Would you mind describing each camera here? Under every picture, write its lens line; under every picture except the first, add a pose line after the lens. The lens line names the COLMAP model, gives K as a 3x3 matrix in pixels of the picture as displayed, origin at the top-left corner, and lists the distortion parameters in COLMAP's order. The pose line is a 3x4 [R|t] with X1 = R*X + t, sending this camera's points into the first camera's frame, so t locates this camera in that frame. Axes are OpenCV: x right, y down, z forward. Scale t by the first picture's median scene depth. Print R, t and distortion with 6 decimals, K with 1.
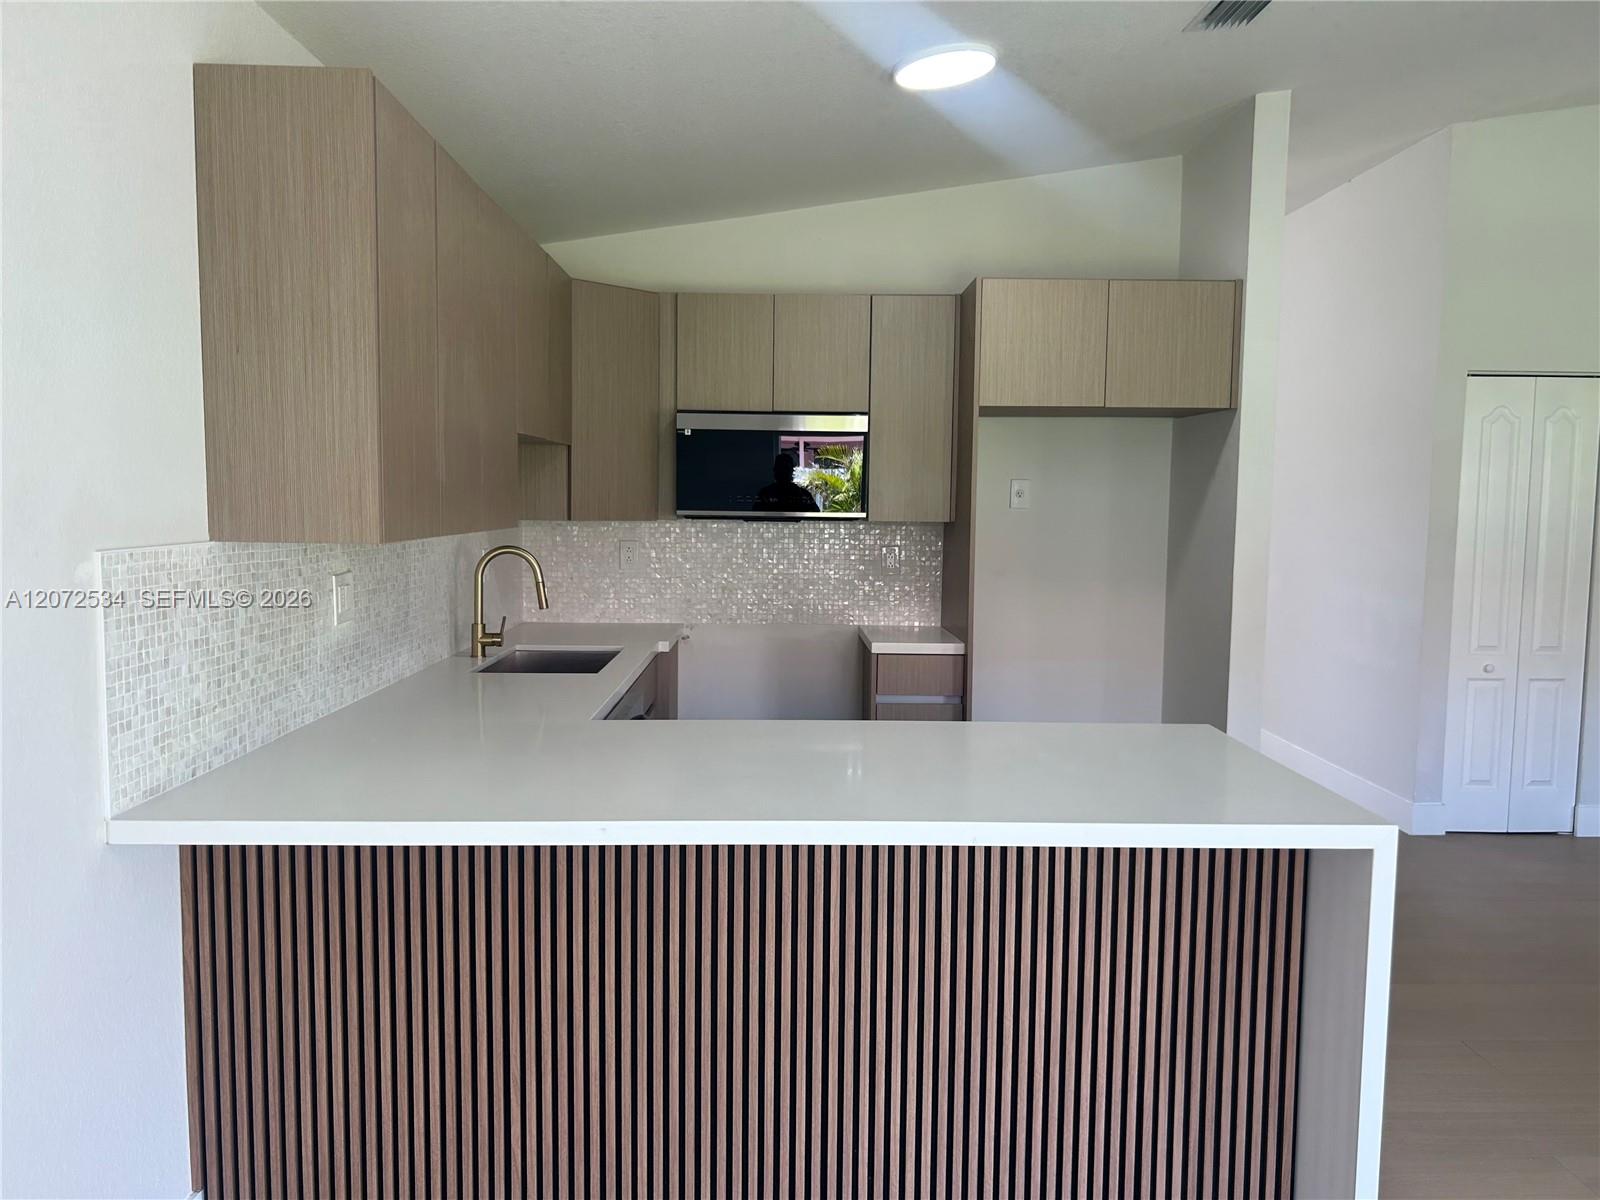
lens RADIAL K [[1219.3, 0, 796.6], [0, 1219.3, 604.6], [0, 0, 1]] dist [0.031854, -0.048027]
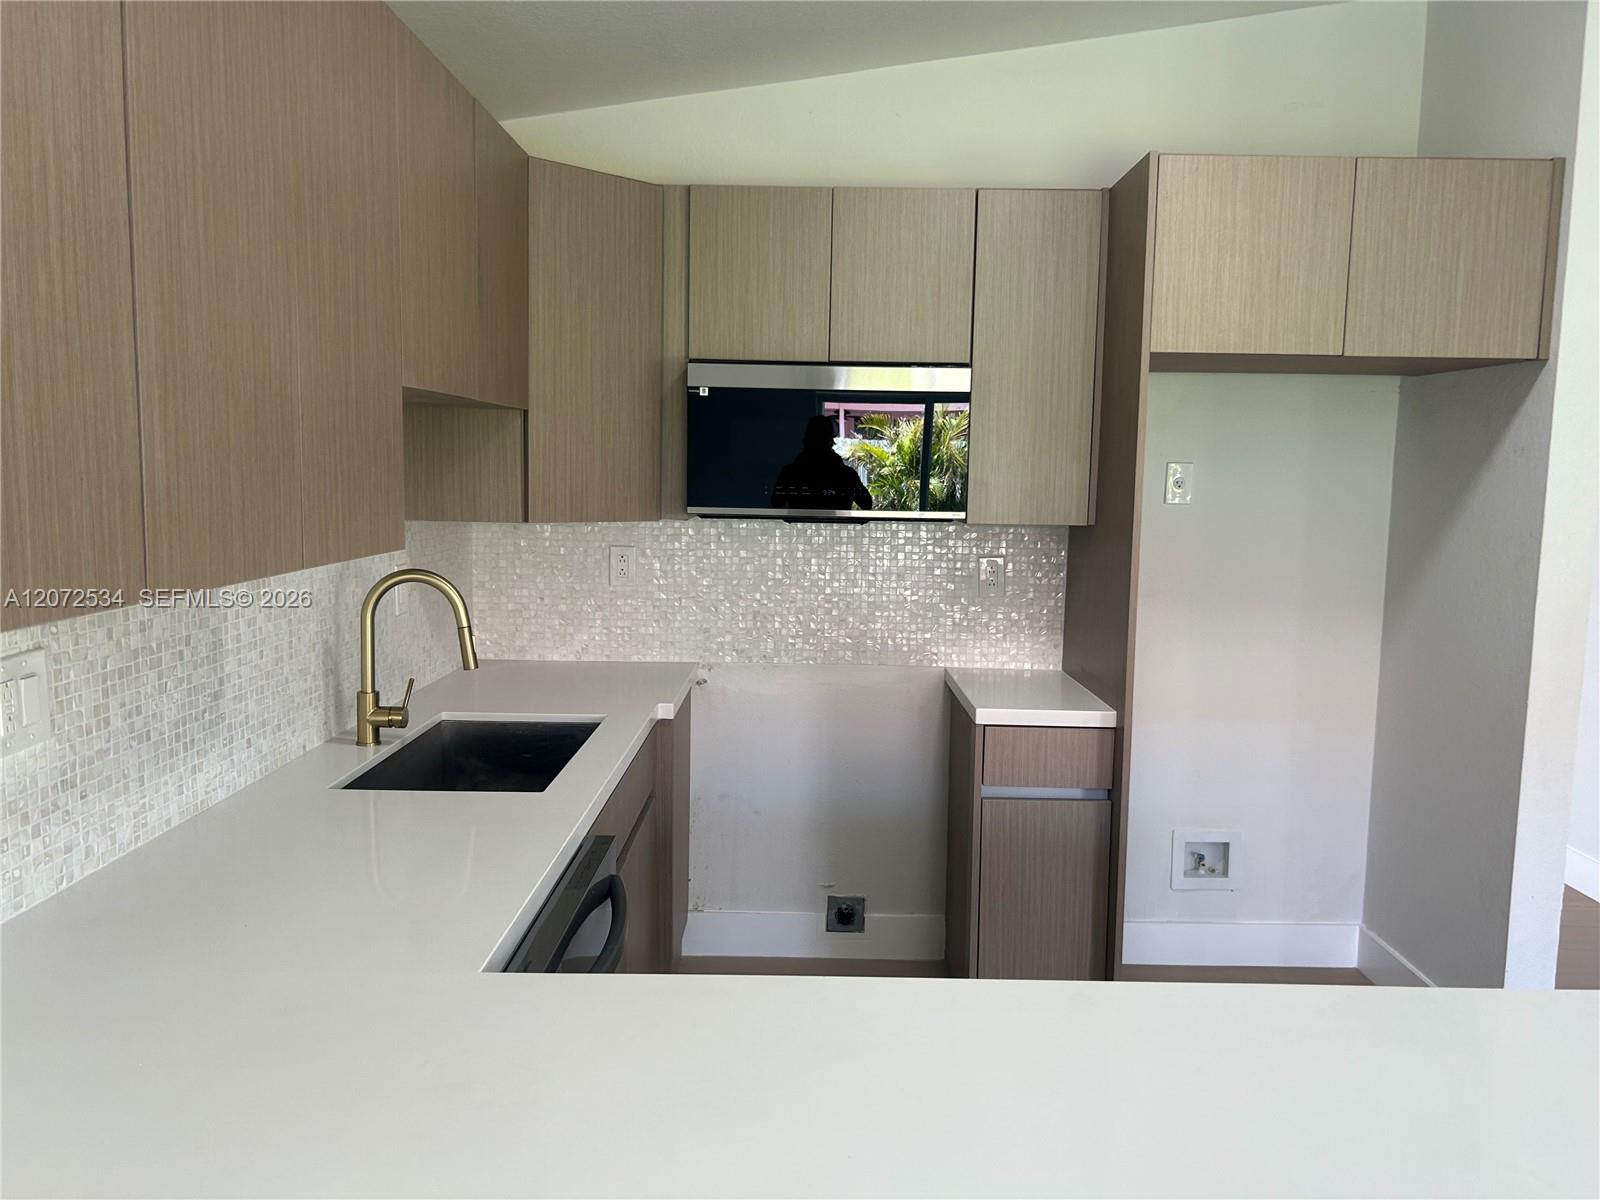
lens RADIAL K [[1219.3, 0, 802.3], [0, 1219.3, 598.2], [0, 0, 1]] dist [0.031854, -0.048027]
pose [[0.999765, 0.008461, -0.019966, -0.019876], [-0.008054, 0.999760, 0.020371, -0.040284], [0.020134, -0.020206, 0.999593, 0.315747]]
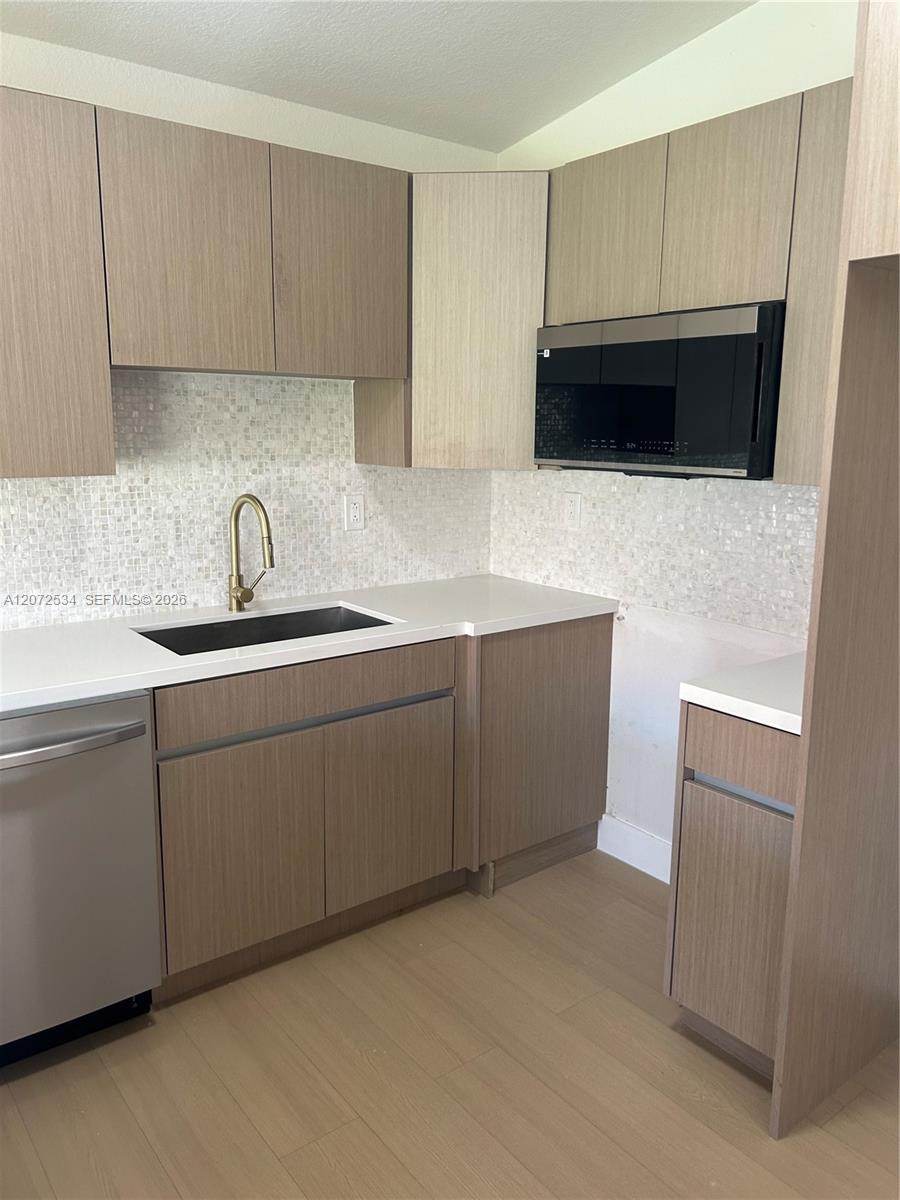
lens RADIAL K [[914.5, 0, 449.1], [0, 914.5, 595.3], [0, 0, 1]] dist [0.031854, -0.048027]
pose [[0.597219, 0.145950, -0.788688, 0.339386], [-0.074842, 0.989155, 0.126374, -0.060051], [0.798579, -0.016446, 0.601666, 0.599676]]
